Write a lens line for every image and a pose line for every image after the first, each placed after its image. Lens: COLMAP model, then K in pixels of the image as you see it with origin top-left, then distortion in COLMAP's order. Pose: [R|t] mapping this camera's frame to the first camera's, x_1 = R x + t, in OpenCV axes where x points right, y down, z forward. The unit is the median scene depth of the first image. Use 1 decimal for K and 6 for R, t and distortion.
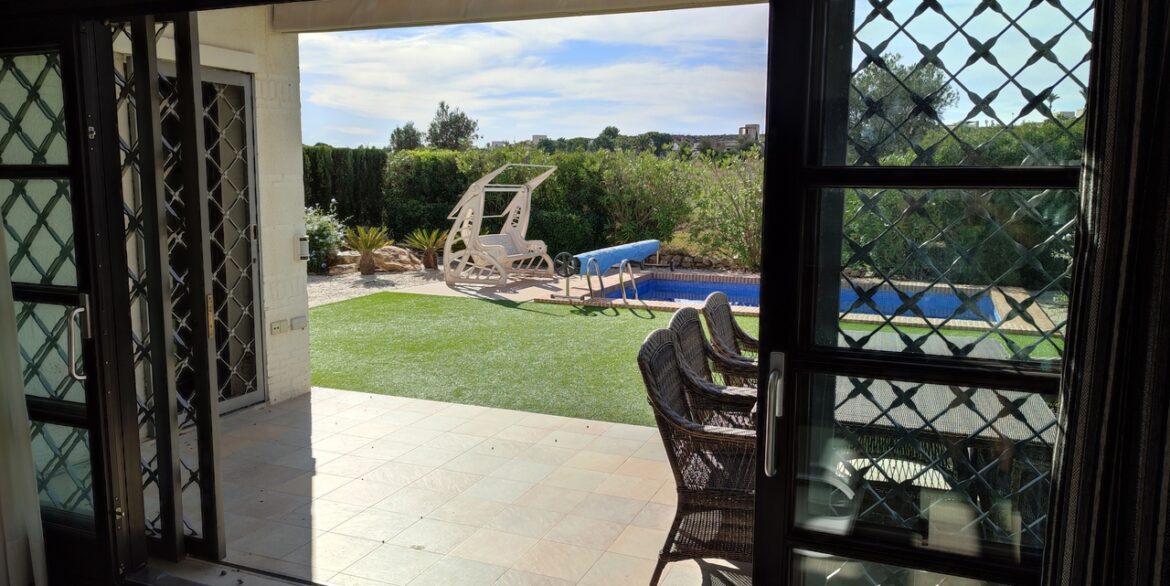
lens RADIAL K [[833.1, 0, 581.6], [0, 833.1, 292.4], [0, 0, 1]] dist [0.030223, -0.036375]
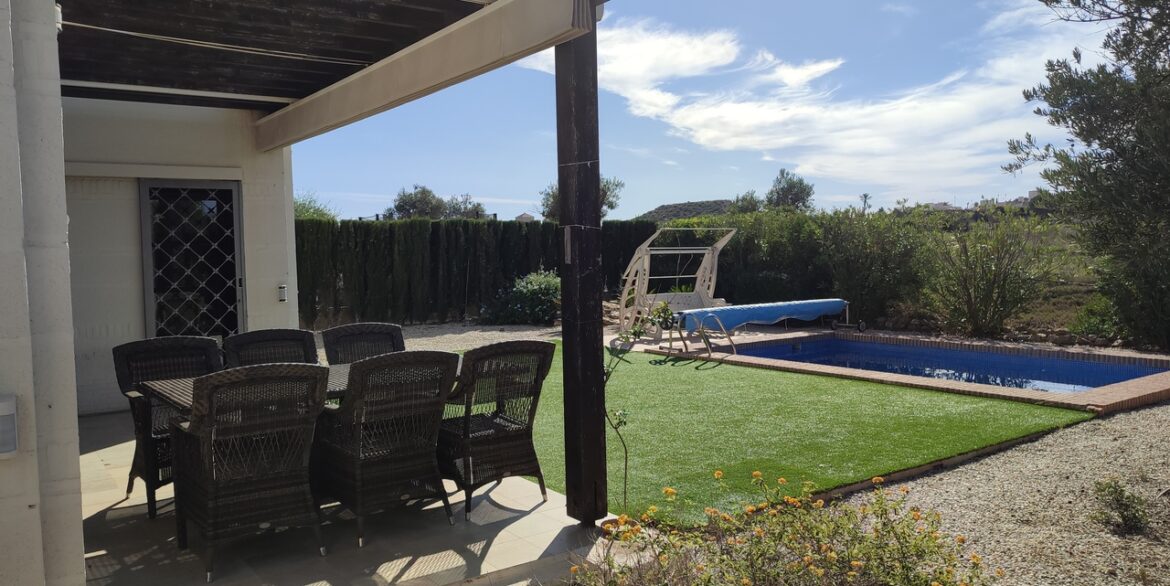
lens RADIAL K [[833.1, 0, 581.6], [0, 833.1, 292.4], [0, 0, 1]] dist [0.030223, -0.036375]
pose [[0.847515, 0.001947, -0.530767, 0.357937], [-0.044238, 0.996773, -0.066981, 0.008026], [0.528924, 0.080247, 0.844867, 0.014498]]
